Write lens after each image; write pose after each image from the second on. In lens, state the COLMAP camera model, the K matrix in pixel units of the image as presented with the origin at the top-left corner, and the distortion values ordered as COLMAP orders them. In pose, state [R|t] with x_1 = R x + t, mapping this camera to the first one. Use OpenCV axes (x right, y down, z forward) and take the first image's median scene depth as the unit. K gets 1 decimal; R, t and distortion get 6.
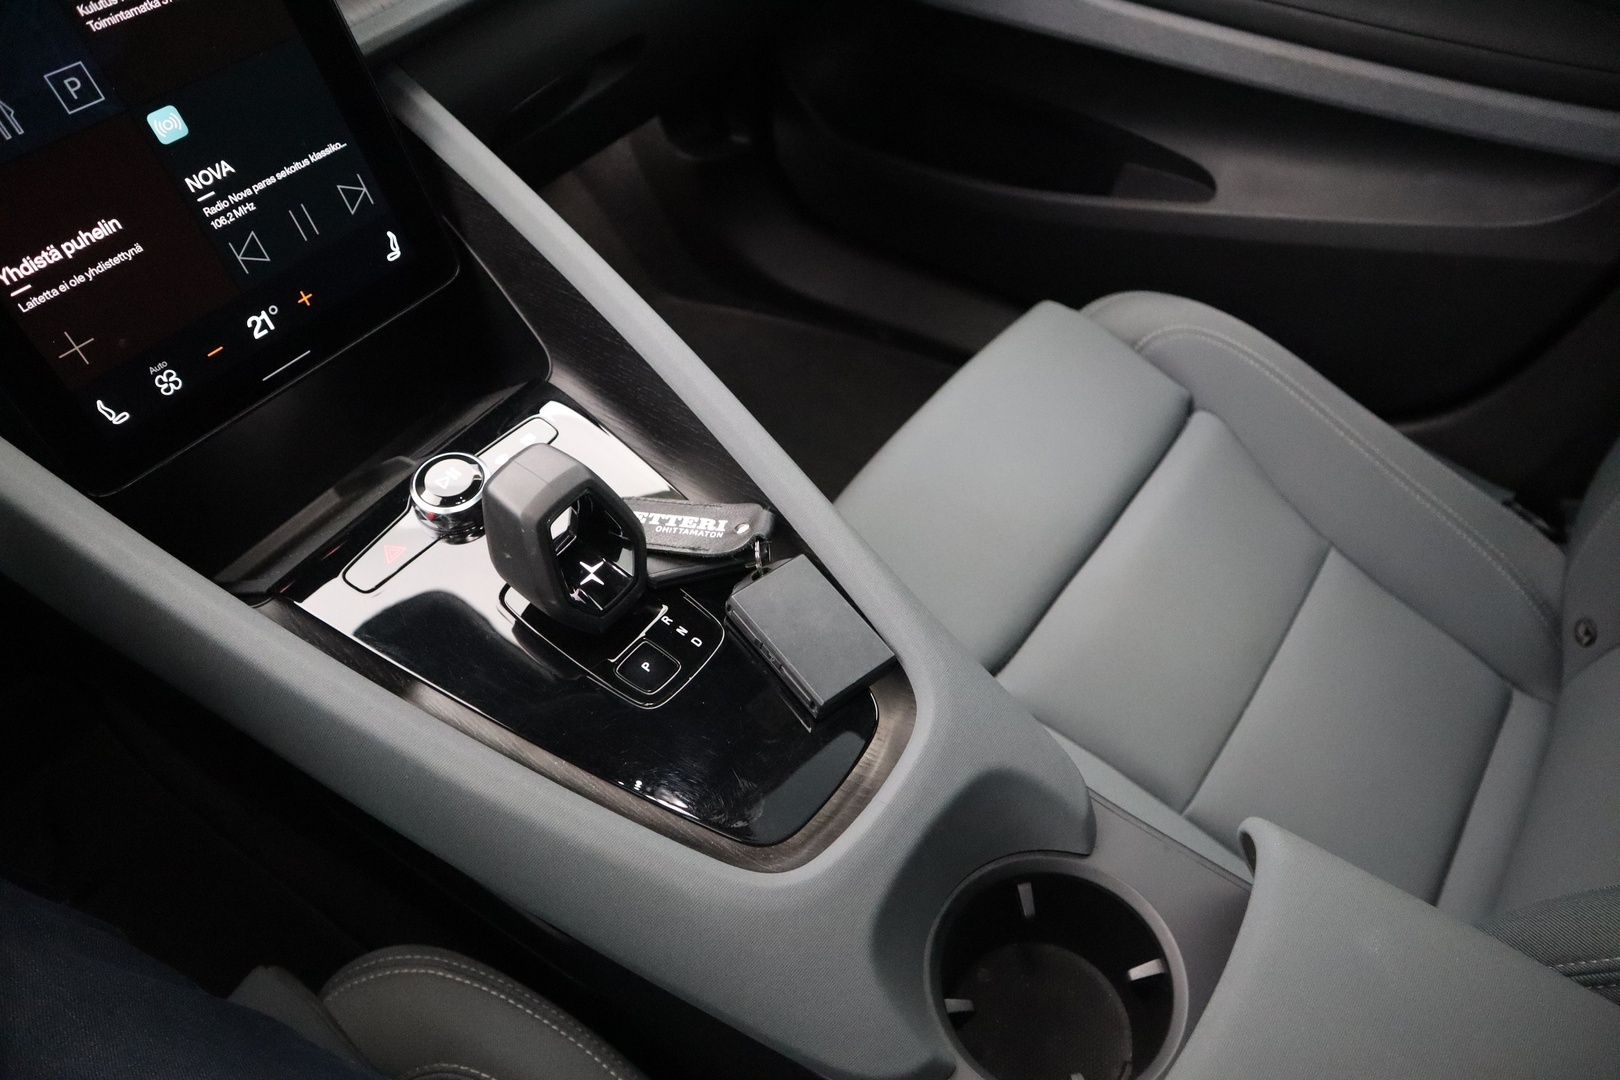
lens RADIAL K [[1134.2, 0, 810.0], [0, 1134.2, 540.0], [0, 0, 1]] dist [-0.125014, 0.090410]
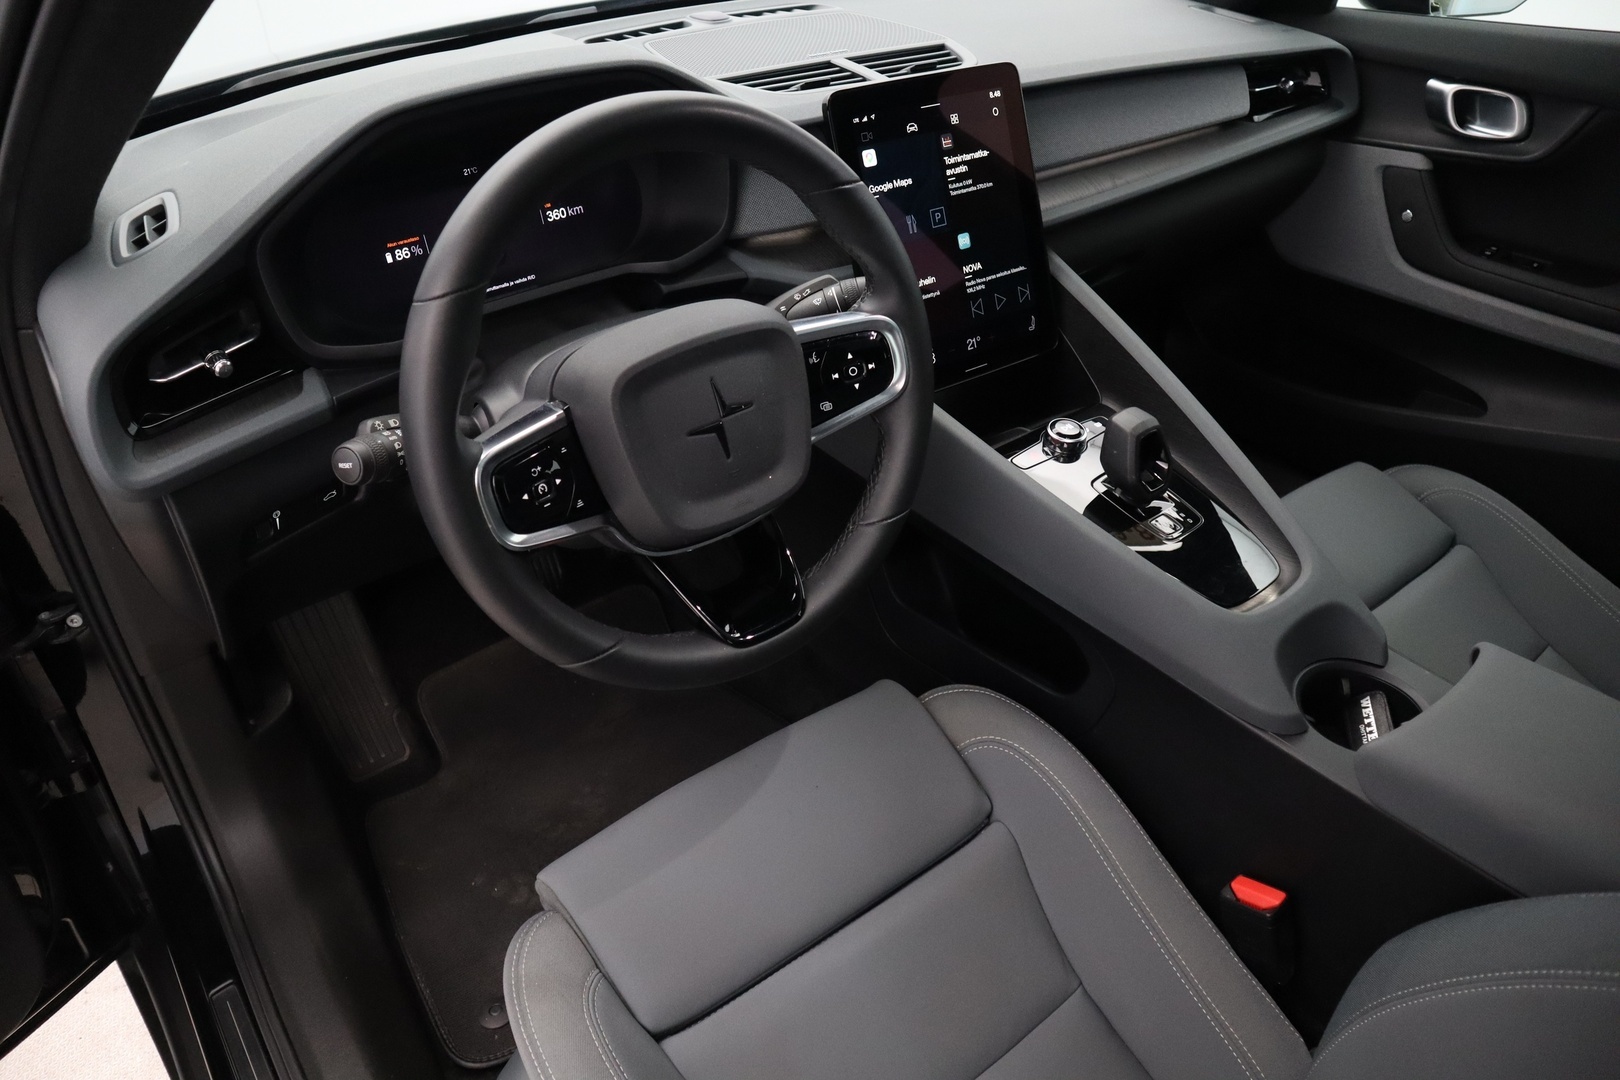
lens RADIAL K [[1134.2, 0, 810.0], [0, 1134.2, 540.0], [0, 0, 1]] dist [-0.125014, 0.090410]
pose [[0.962418, 0.177214, -0.205781, -0.302673], [-0.218879, 0.954722, -0.201488, 0.606784], [0.160758, 0.238957, 0.957631, -0.885666]]
